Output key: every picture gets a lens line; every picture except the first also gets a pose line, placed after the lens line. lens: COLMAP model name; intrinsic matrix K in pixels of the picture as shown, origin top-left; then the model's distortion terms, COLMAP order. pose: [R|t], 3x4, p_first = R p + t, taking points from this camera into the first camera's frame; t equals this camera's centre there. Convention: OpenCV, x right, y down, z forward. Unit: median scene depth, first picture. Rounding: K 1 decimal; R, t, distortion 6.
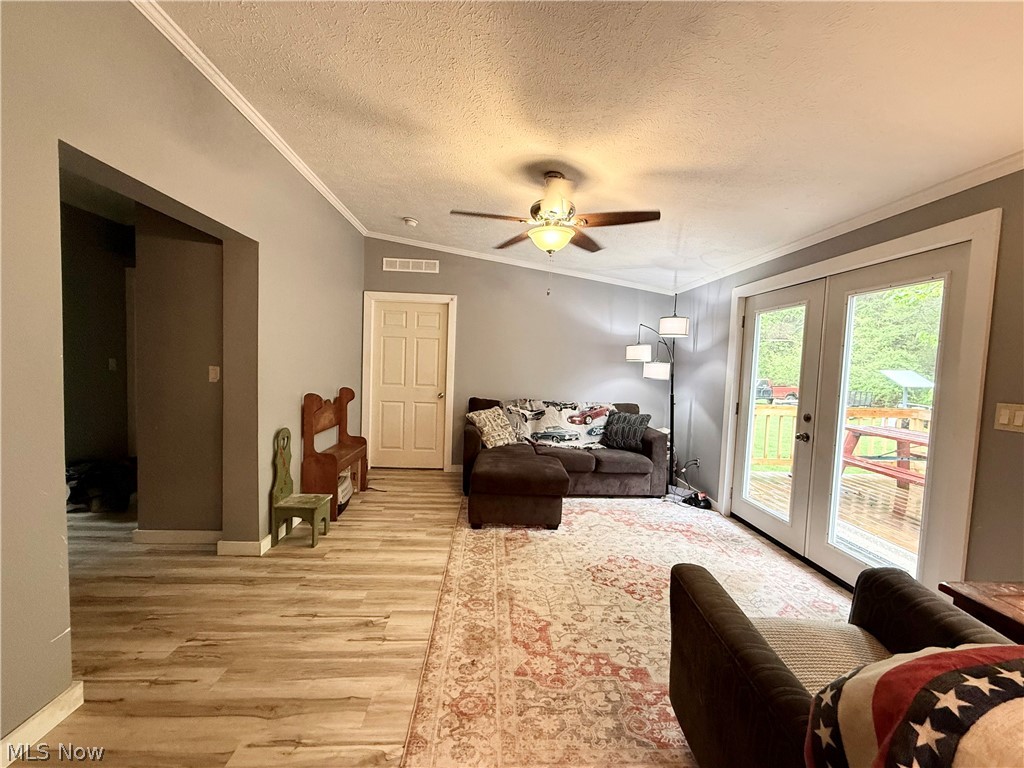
lens RADIAL K [[406.1, 0, 508.8], [0, 406.1, 381.3], [0, 0, 1]] dist [-0.000326, 0.000614]
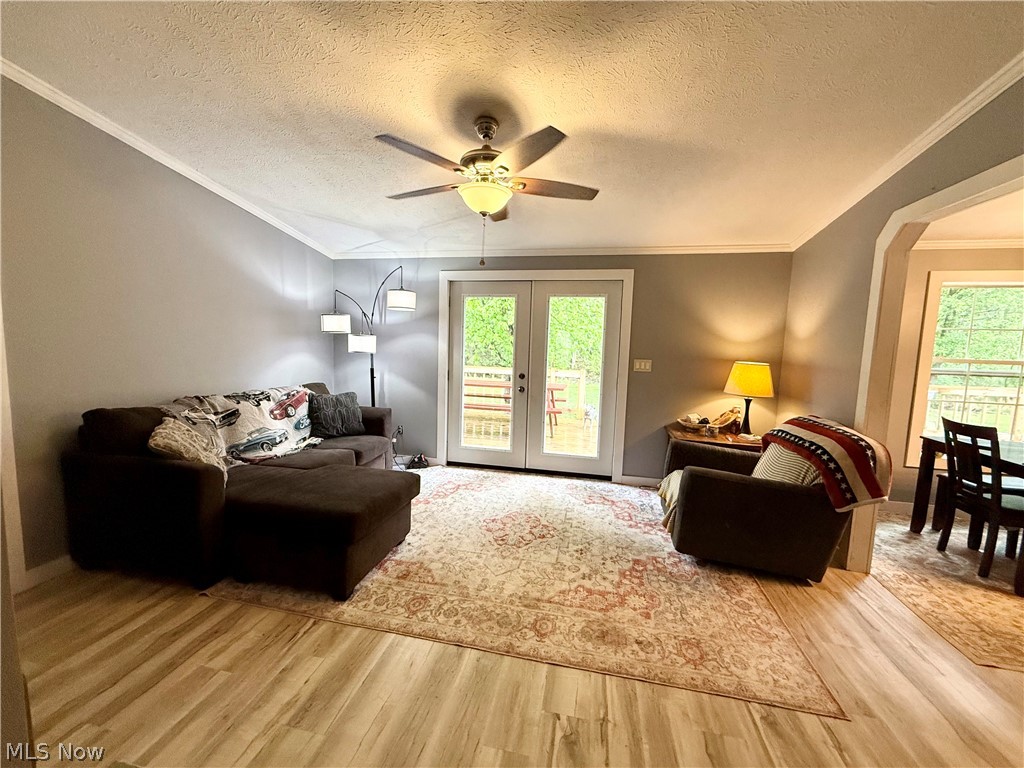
lens RADIAL K [[406.1, 0, 509.3], [0, 406.1, 382.9], [0, 0, 1]] dist [-0.000326, 0.000614]
pose [[0.256781, -0.118850, 0.959134, -0.607773], [0.023720, 0.992886, 0.116682, -0.051241], [-0.966179, -0.007211, 0.257773, 0.591291]]
